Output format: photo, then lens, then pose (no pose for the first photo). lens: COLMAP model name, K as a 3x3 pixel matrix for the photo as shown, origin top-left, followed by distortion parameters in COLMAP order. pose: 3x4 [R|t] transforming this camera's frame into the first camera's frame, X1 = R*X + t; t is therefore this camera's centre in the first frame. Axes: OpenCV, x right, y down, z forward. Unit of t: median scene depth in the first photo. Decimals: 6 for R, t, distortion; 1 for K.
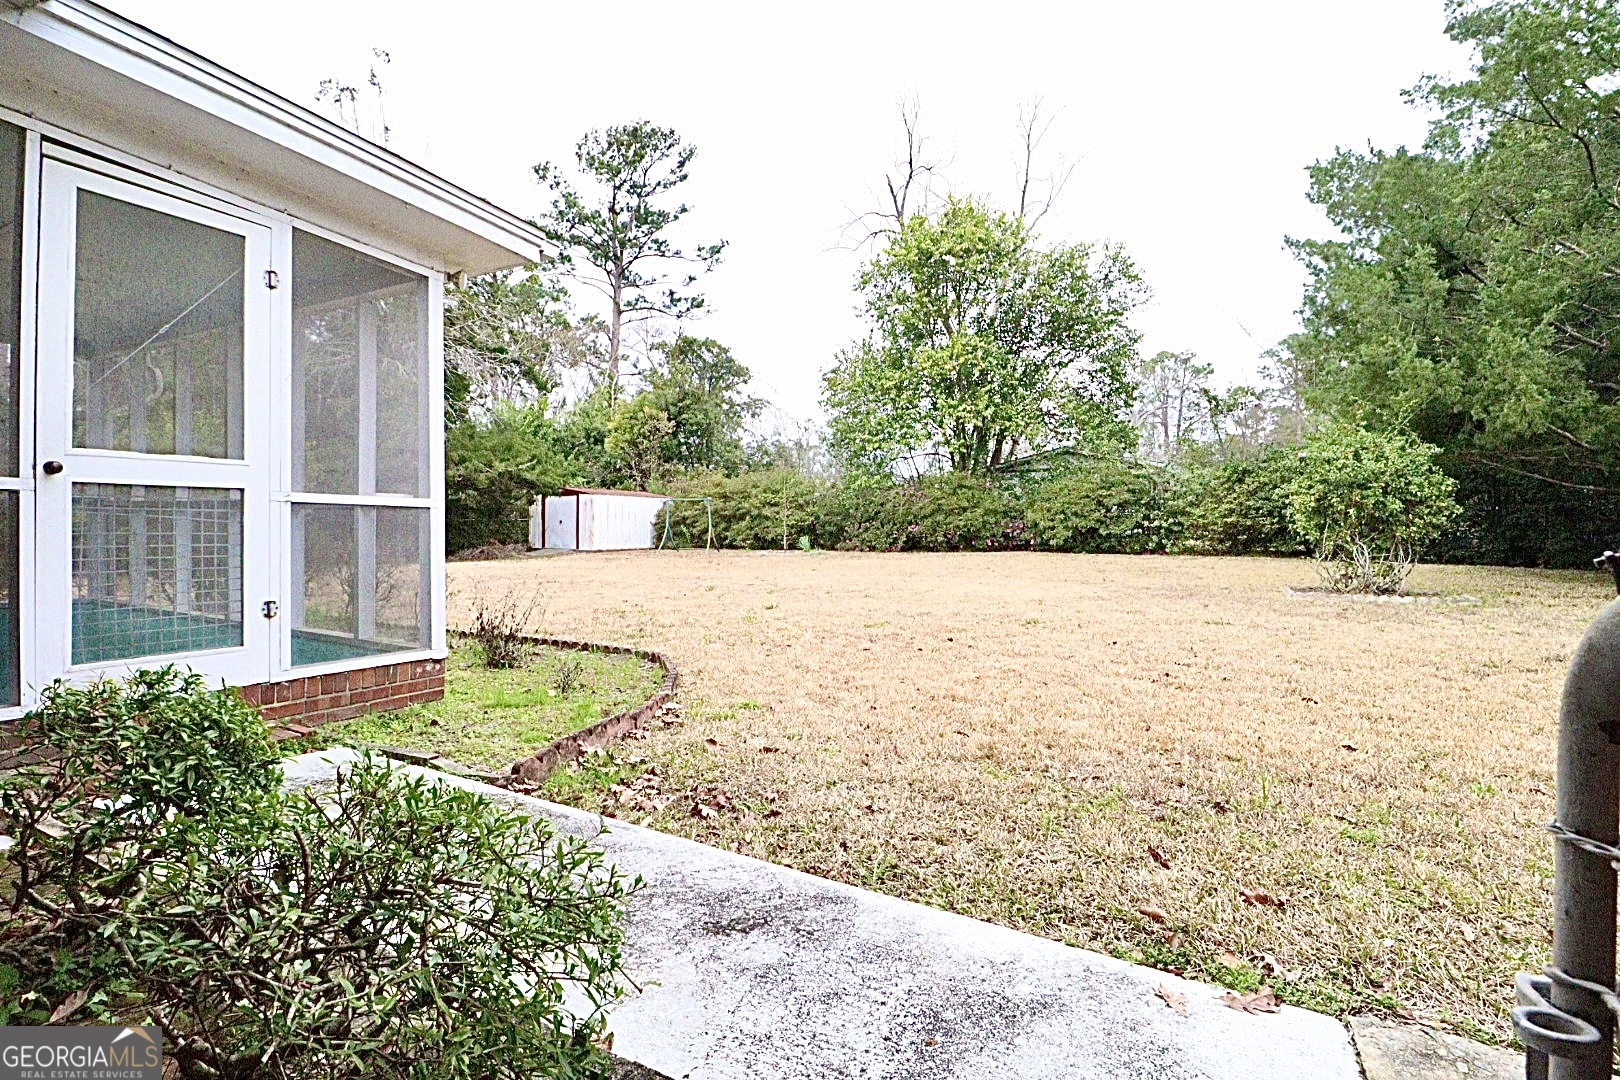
lens RADIAL K [[753.2, 0, 804.7], [0, 753.2, 537.6], [0, 0, 1]] dist [0.004139, -0.015474]
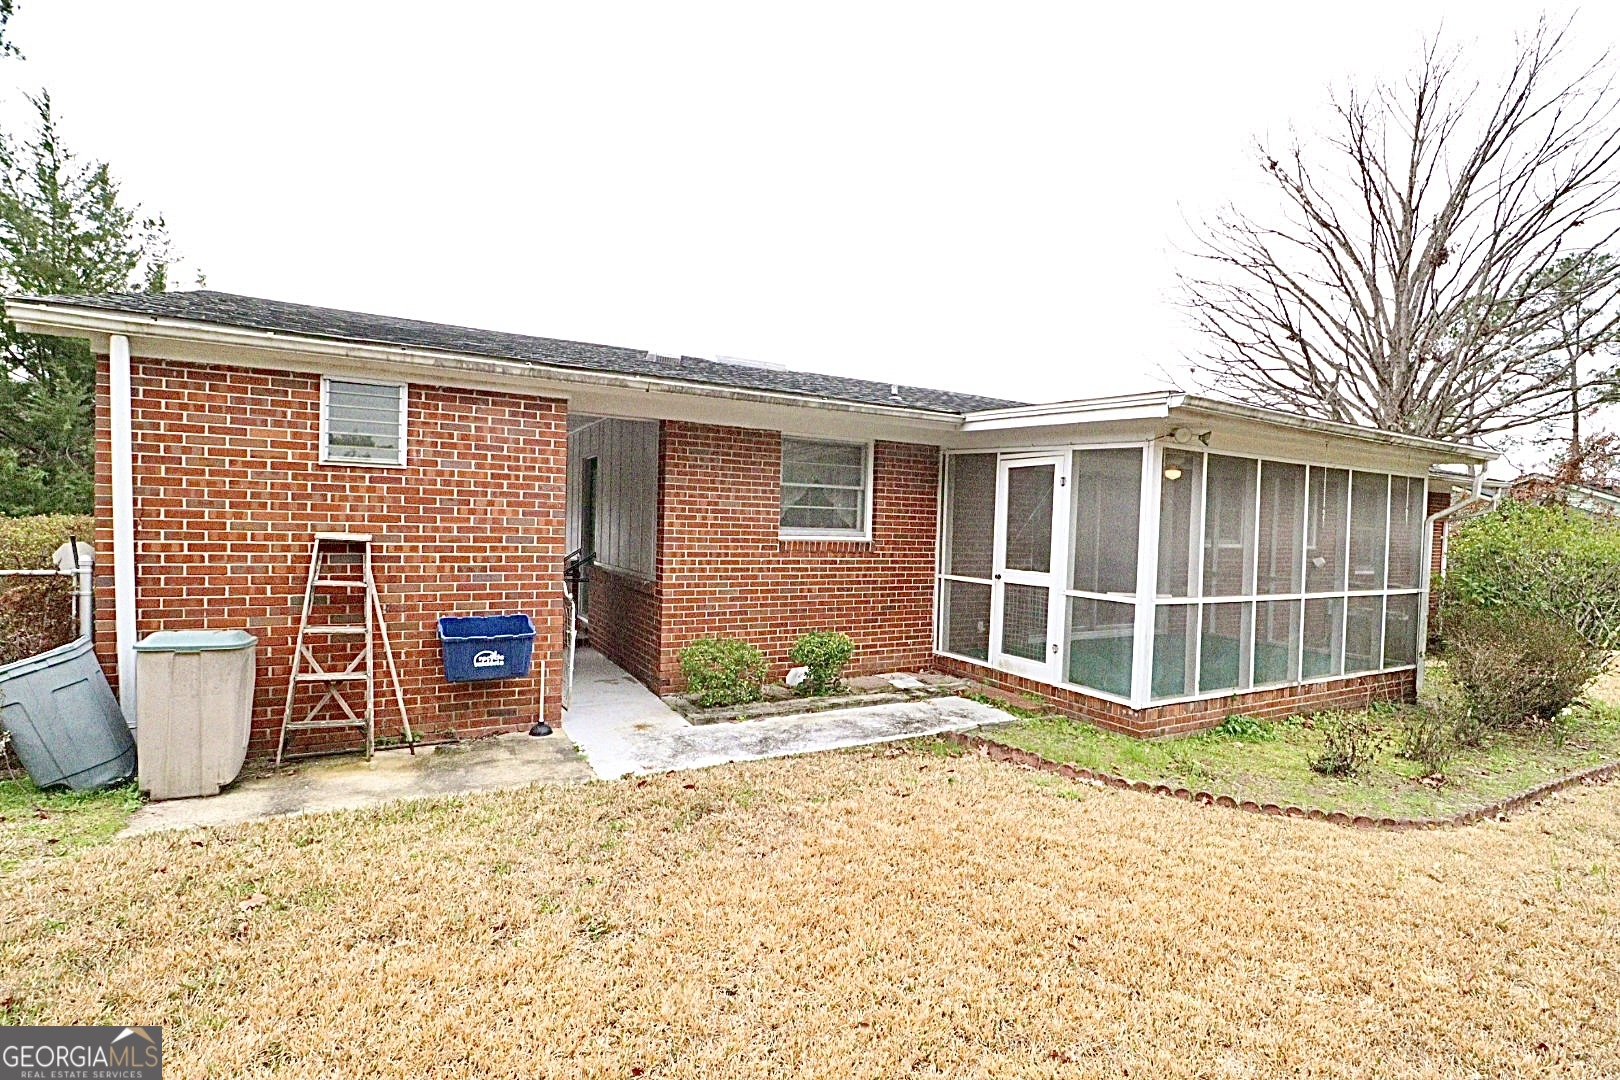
lens RADIAL K [[753.2, 0, 804.7], [0, 753.2, 537.6], [0, 0, 1]] dist [0.004139, -0.015474]
pose [[-0.543485, -0.011564, -0.839339, 1.573287], [-0.048156, 0.998688, 0.017422, -0.238786], [0.838037, 0.049888, -0.543329, 1.815830]]
